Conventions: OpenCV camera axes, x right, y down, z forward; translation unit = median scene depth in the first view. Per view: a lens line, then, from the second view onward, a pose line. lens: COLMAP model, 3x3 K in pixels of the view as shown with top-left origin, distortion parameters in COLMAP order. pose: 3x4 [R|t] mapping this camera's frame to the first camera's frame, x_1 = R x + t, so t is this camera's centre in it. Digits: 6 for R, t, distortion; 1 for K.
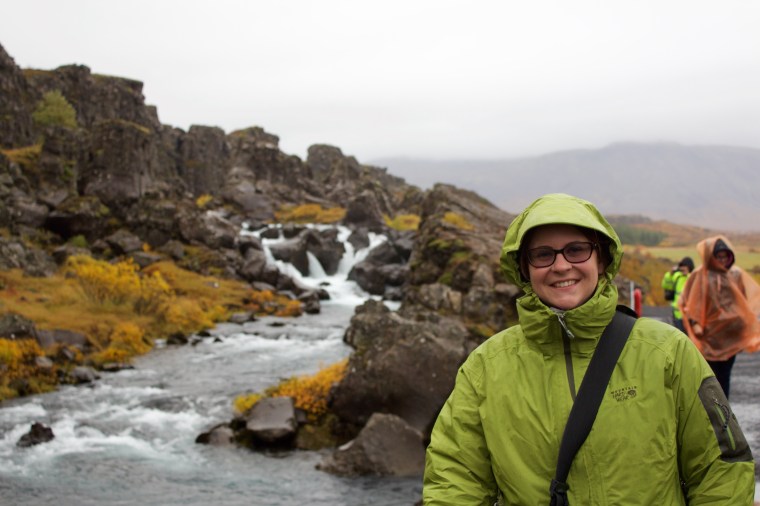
lens RADIAL K [[1646.3, 0, 380.0], [0, 1646.3, 253.0], [0, 0, 1]] dist [-0.035479, 0.330052]
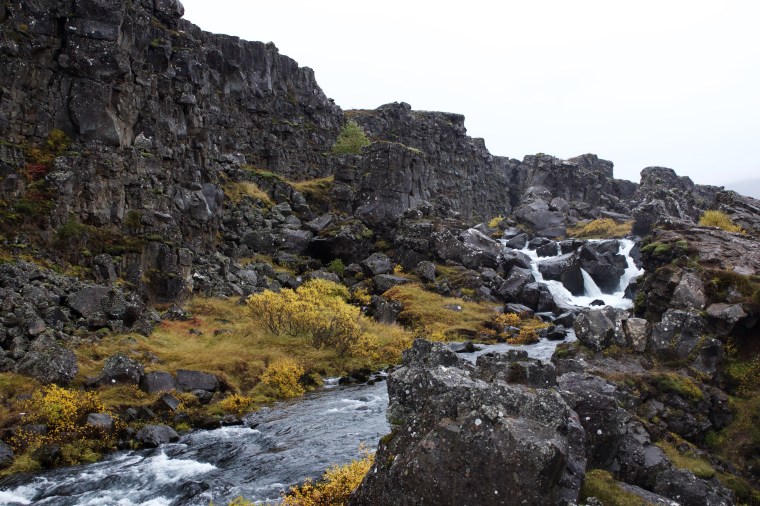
lens RADIAL K [[1094.3, 0, 380.0], [0, 1094.3, 253.0], [0, 0, 1]] dist [-0.043080, -0.051886]
pose [[0.930329, -0.041323, -0.364390, 0.074822], [0.032770, 0.999024, -0.029627, 0.005436], [0.365258, 0.015622, 0.930775, 0.400588]]
